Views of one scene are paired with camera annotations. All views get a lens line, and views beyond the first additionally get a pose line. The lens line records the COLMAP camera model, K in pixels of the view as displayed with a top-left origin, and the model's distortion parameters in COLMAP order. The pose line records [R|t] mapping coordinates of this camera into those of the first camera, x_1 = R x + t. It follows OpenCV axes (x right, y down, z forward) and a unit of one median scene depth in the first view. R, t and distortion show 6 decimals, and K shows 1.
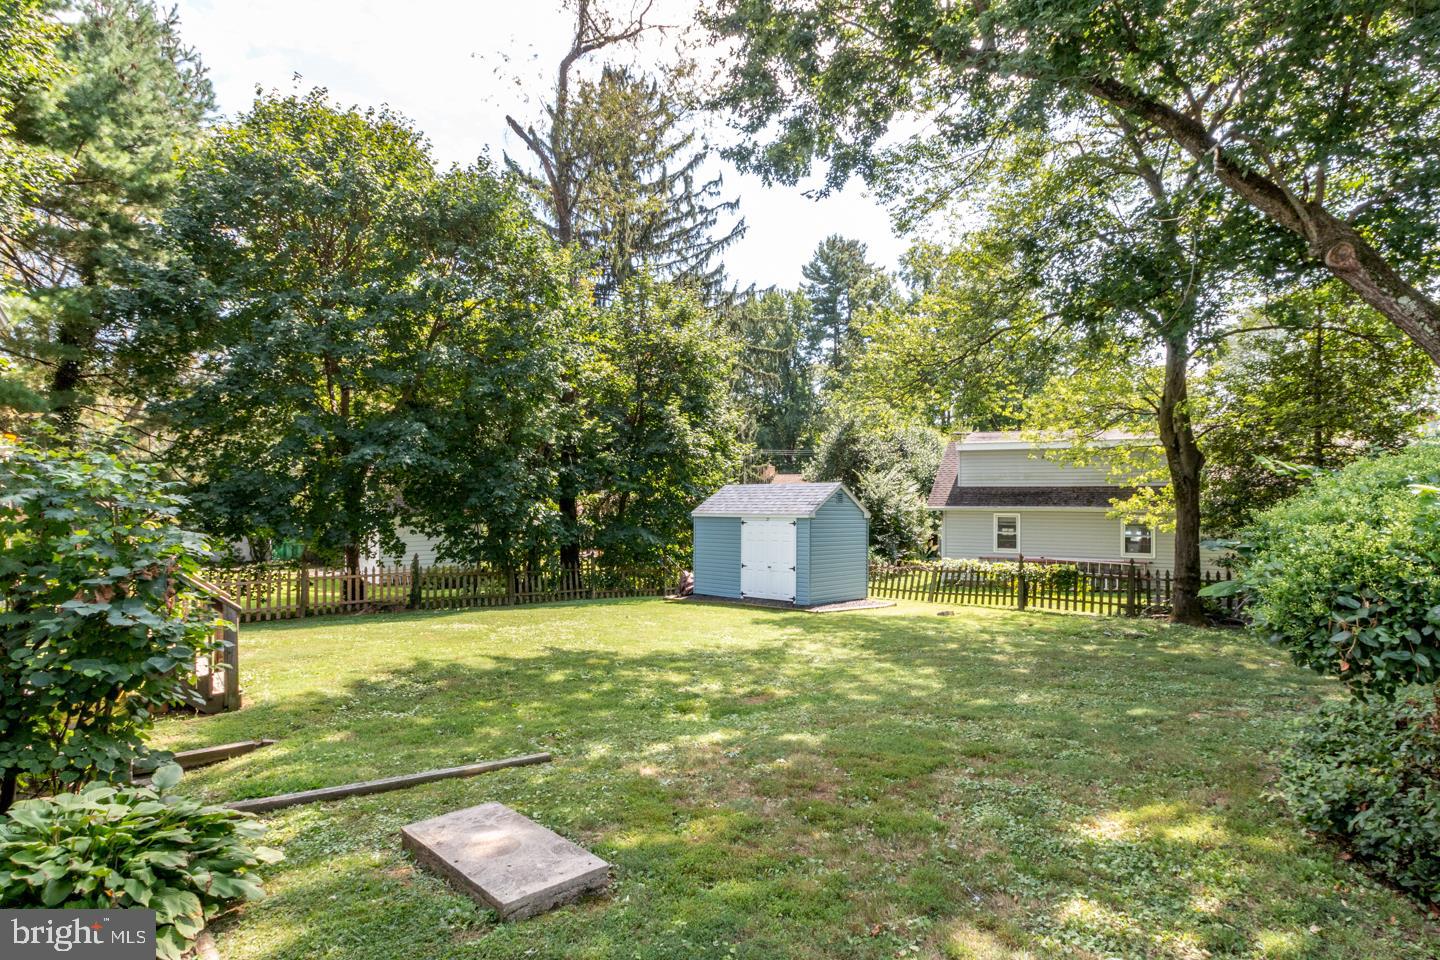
lens RADIAL K [[782.4, 0, 720.0], [0, 782.4, 480.0], [0, 0, 1]] dist [0.002237, 0.000082]
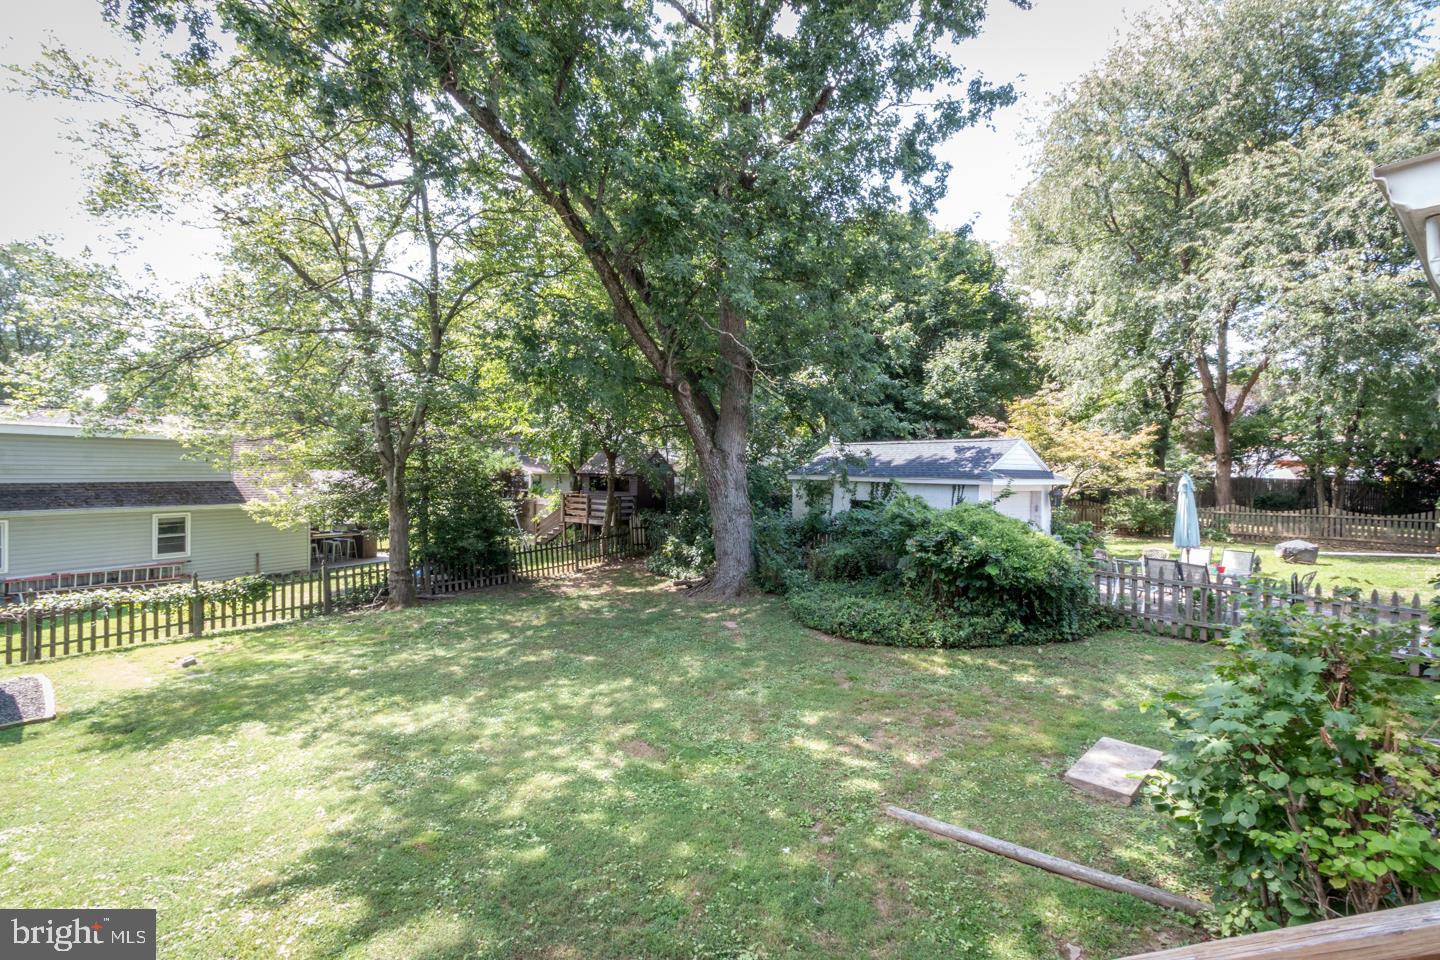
lens RADIAL K [[677.0, 0, 739.7], [0, 677.0, 469.1], [0, 0, 1]] dist [-0.000261, -0.000860]
pose [[-0.042048, -0.003345, 0.999110, -0.735701], [-0.028585, 0.999589, 0.002144, -0.074011], [-0.998707, -0.028470, -0.042126, 0.807421]]
